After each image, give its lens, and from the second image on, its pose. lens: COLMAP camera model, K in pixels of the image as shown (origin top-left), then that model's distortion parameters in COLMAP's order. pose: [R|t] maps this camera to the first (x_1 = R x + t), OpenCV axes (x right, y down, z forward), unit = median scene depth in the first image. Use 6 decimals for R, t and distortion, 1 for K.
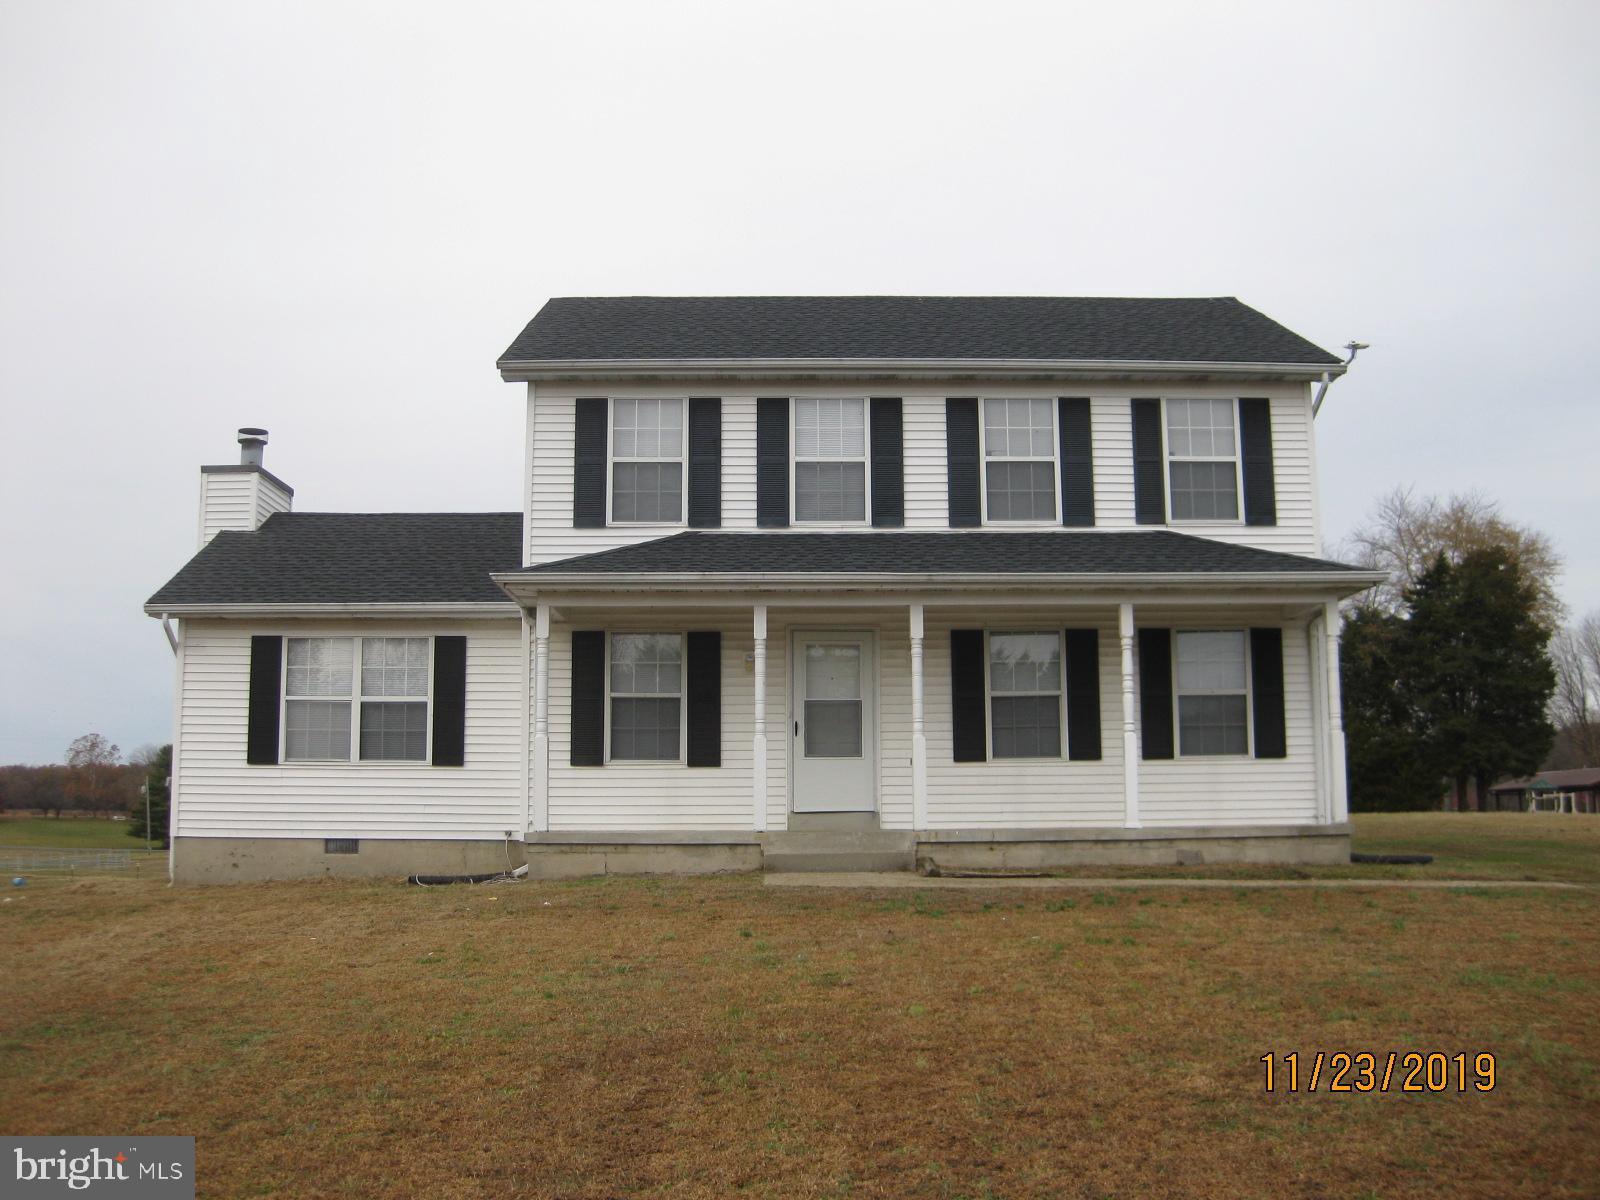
lens RADIAL K [[1629.8, 0, 800.0], [0, 1629.8, 600.0], [0, 0, 1]] dist [-0.191998, 0.180019]
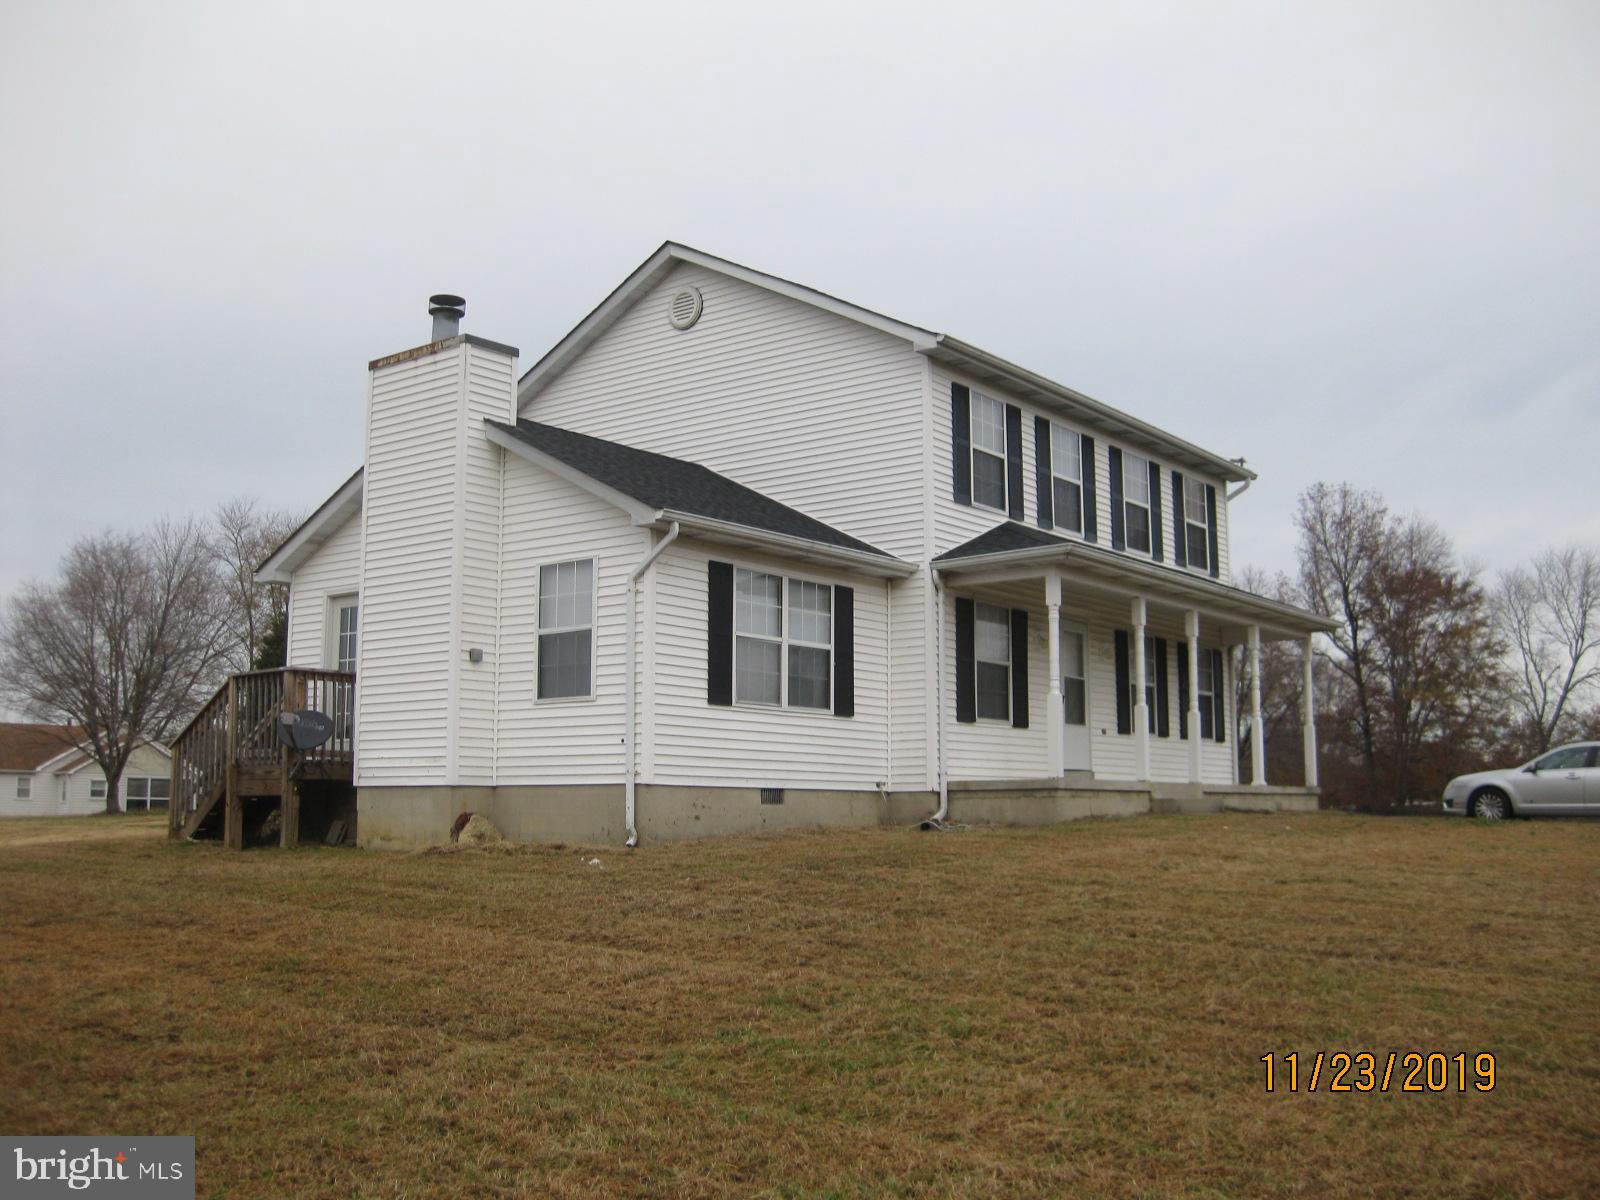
lens RADIAL K [[1629.8, 0, 800.0], [0, 1629.8, 600.0], [0, 0, 1]] dist [-0.191998, 0.180019]
pose [[0.615777, 0.109777, 0.780236, -1.037720], [-0.115026, 0.992162, -0.048814, 0.084613], [-0.779479, -0.059689, 0.623578, 0.400882]]
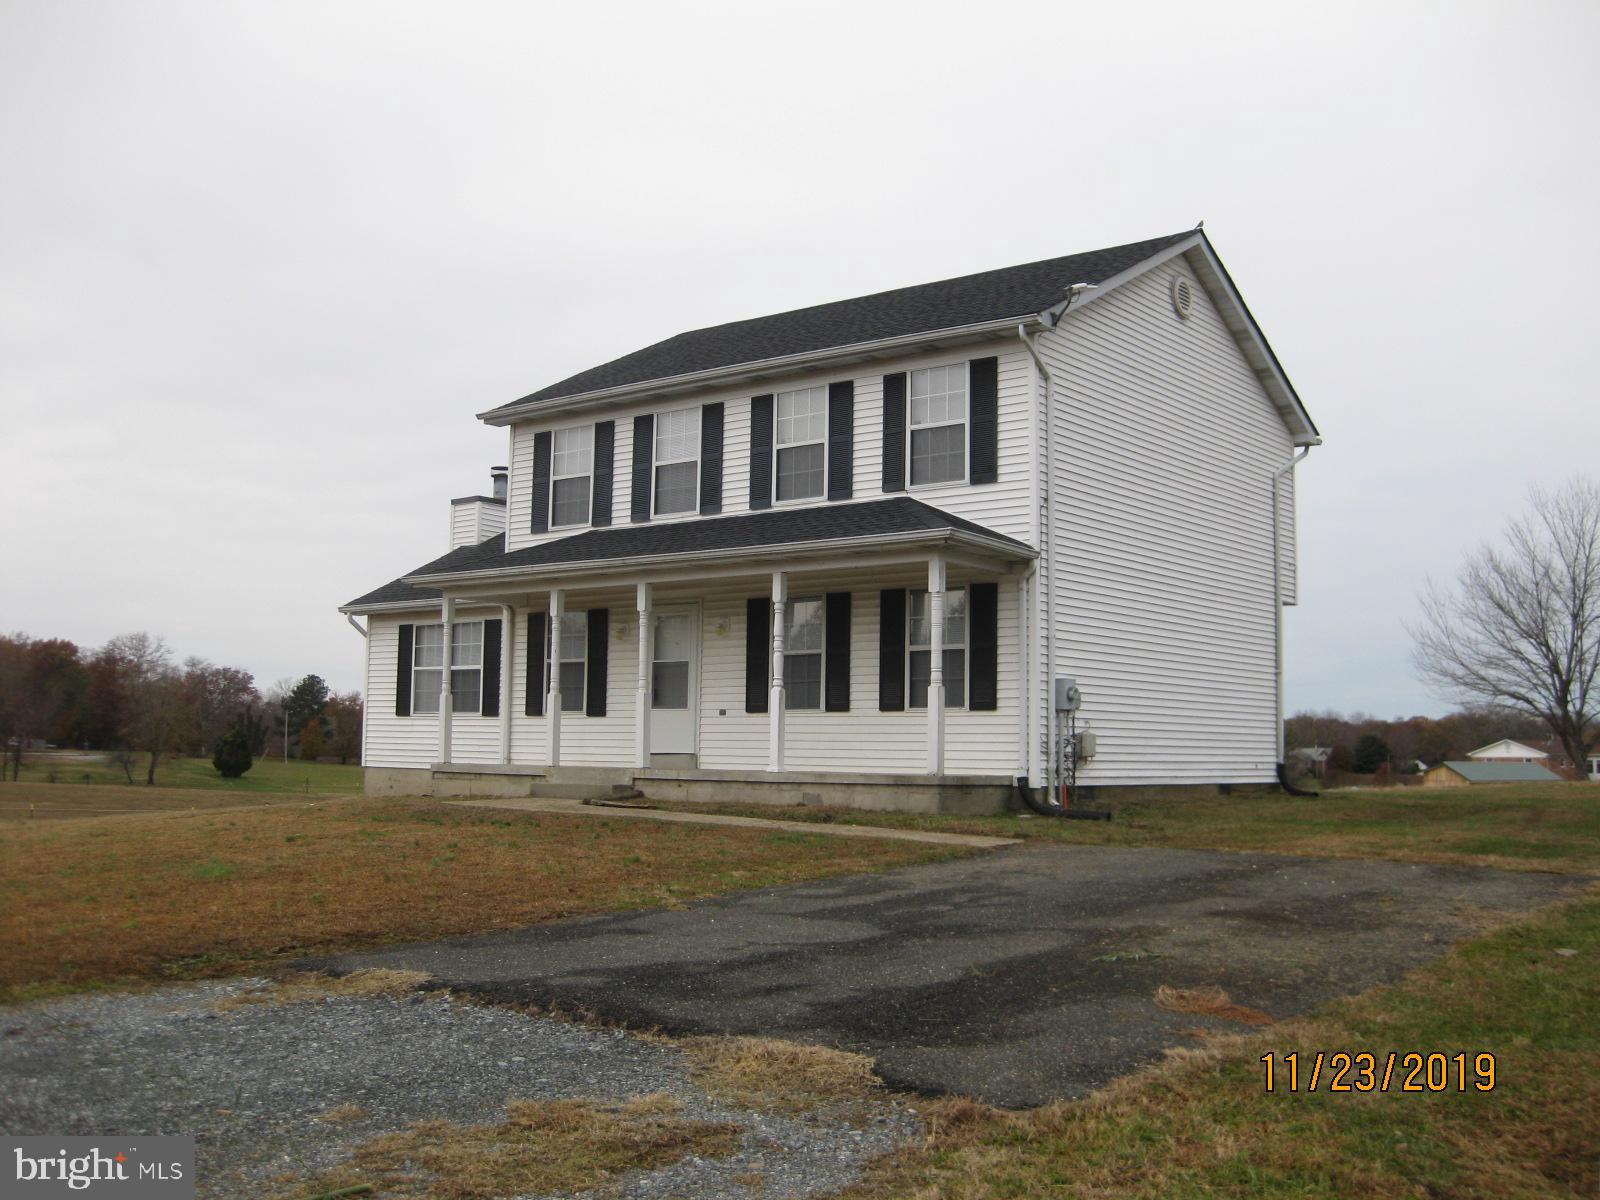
lens RADIAL K [[1629.8, 0, 800.0], [0, 1629.8, 600.0], [0, 0, 1]] dist [-0.191998, 0.180019]
pose [[0.778311, -0.044882, -0.626273, 0.840790], [0.063522, 0.997953, 0.007424, 0.012766], [0.624657, -0.045560, 0.779569, 0.116268]]
